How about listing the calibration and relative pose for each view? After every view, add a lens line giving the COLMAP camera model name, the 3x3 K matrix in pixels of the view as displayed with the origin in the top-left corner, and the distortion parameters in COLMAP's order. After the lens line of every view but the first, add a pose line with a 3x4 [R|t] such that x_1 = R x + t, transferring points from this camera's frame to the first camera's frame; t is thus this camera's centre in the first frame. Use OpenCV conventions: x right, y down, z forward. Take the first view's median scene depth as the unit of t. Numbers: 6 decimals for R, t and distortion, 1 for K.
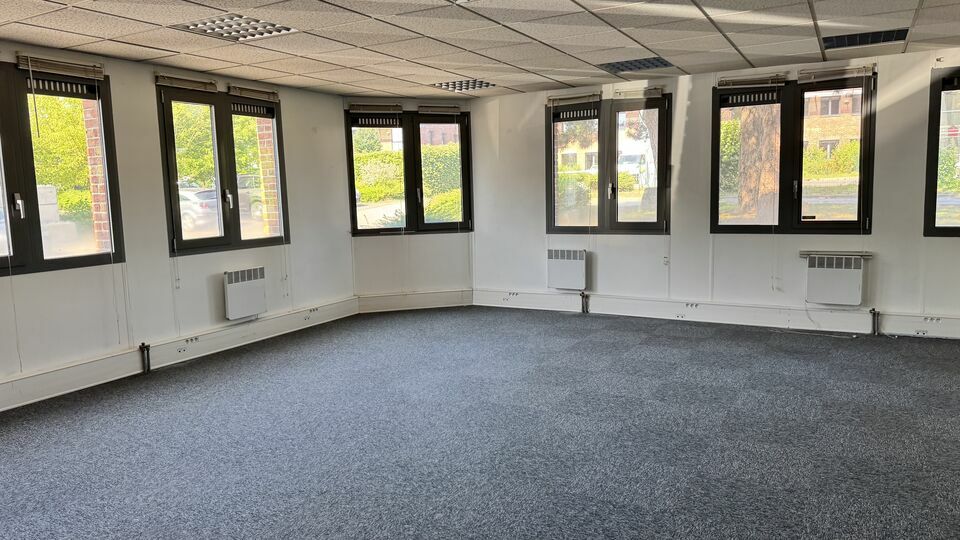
lens RADIAL K [[679.2, 0, 493.2], [0, 679.2, 268.0], [0, 0, 1]] dist [0.078447, -0.092883]
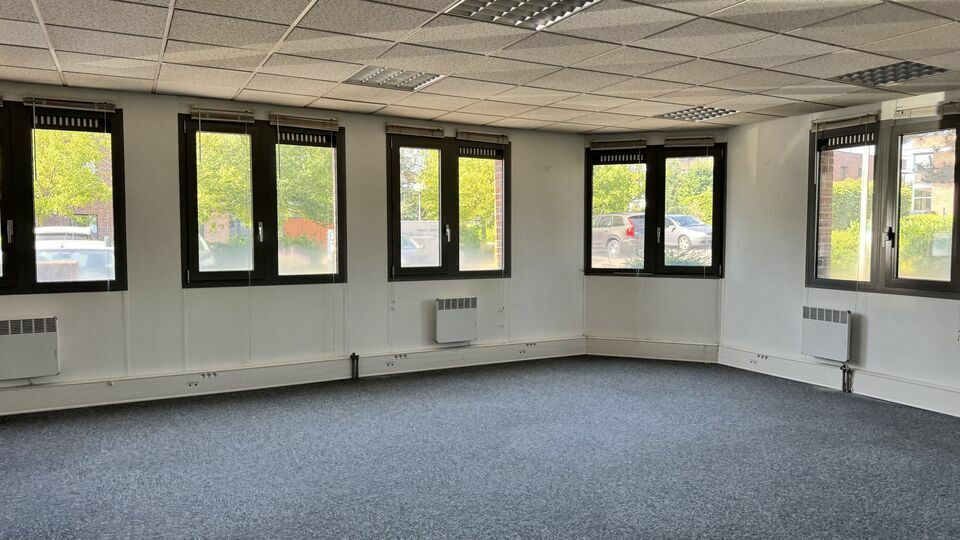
lens RADIAL K [[679.2, 0, 472.9], [0, 679.2, 271.5], [0, 0, 1]] dist [0.078447, -0.092883]
pose [[0.833673, 0.062450, -0.548716, 0.262512], [-0.090580, 0.995592, -0.024311, -0.017389], [0.544779, 0.069970, 0.835655, 0.124765]]
